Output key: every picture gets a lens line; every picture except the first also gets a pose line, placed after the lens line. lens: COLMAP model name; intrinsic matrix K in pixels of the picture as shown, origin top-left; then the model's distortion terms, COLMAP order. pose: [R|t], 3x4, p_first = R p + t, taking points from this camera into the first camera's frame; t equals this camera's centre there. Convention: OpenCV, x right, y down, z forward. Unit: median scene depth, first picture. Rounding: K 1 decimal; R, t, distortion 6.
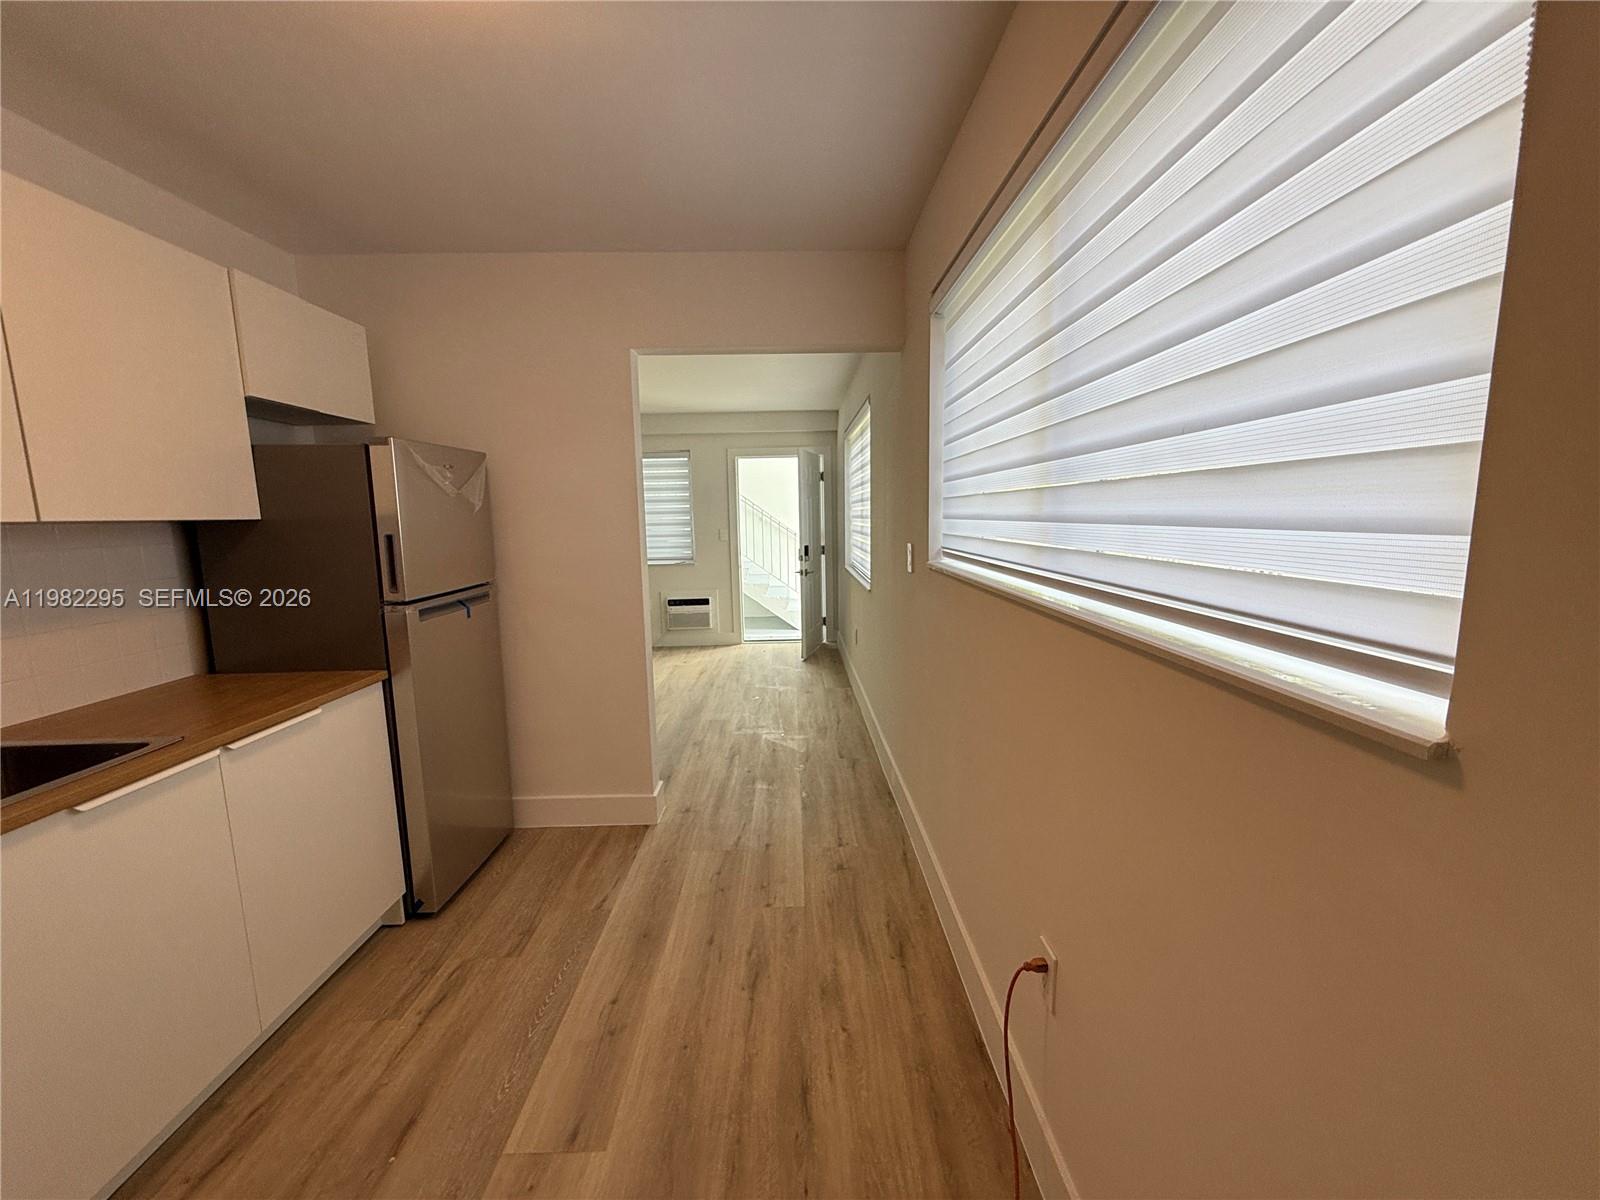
lens RADIAL K [[636.9, 0, 796.9], [0, 636.9, 602.1], [0, 0, 1]] dist [0.000034, 0.000111]
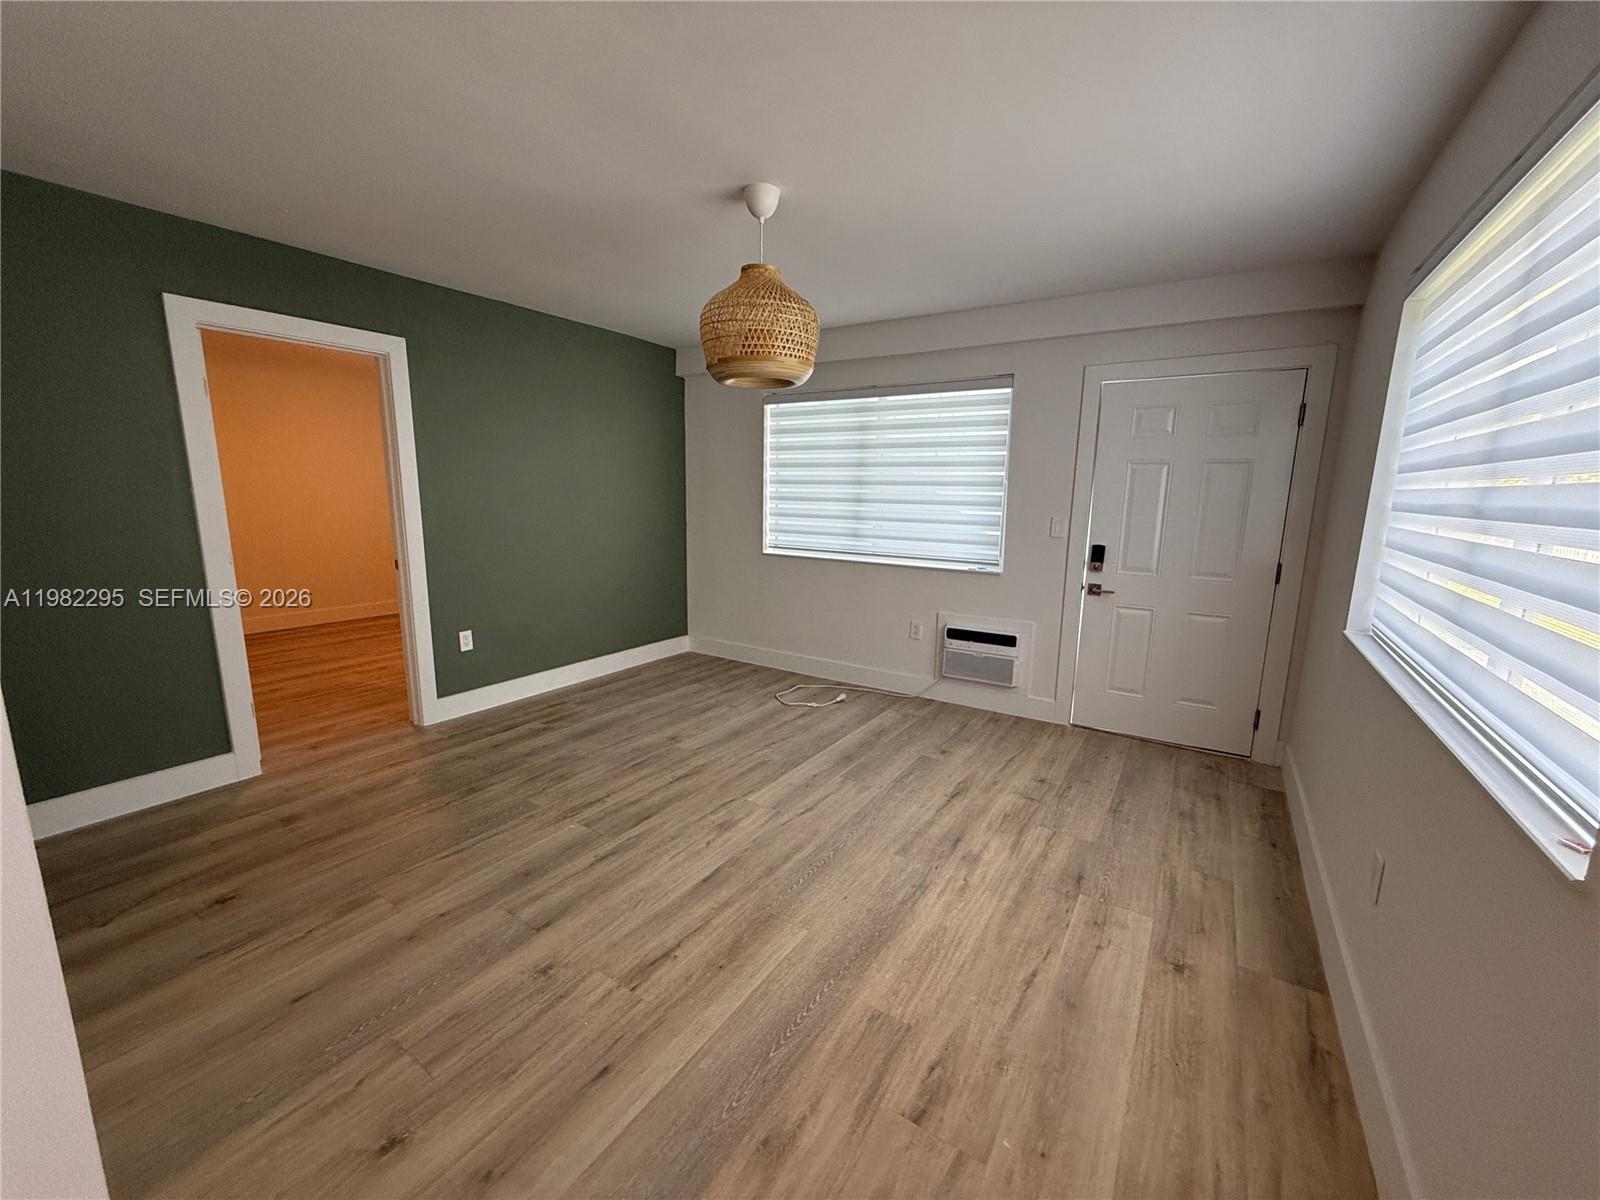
lens RADIAL K [[636.9, 0, 796.9], [0, 636.9, 602.1], [0, 0, 1]] dist [0.000034, 0.000111]
pose [[0.831987, 0.129911, -0.539371, 0.007130], [-0.107347, 0.991521, 0.073229, -0.180317], [0.544311, -0.003026, 0.838878, 1.295158]]
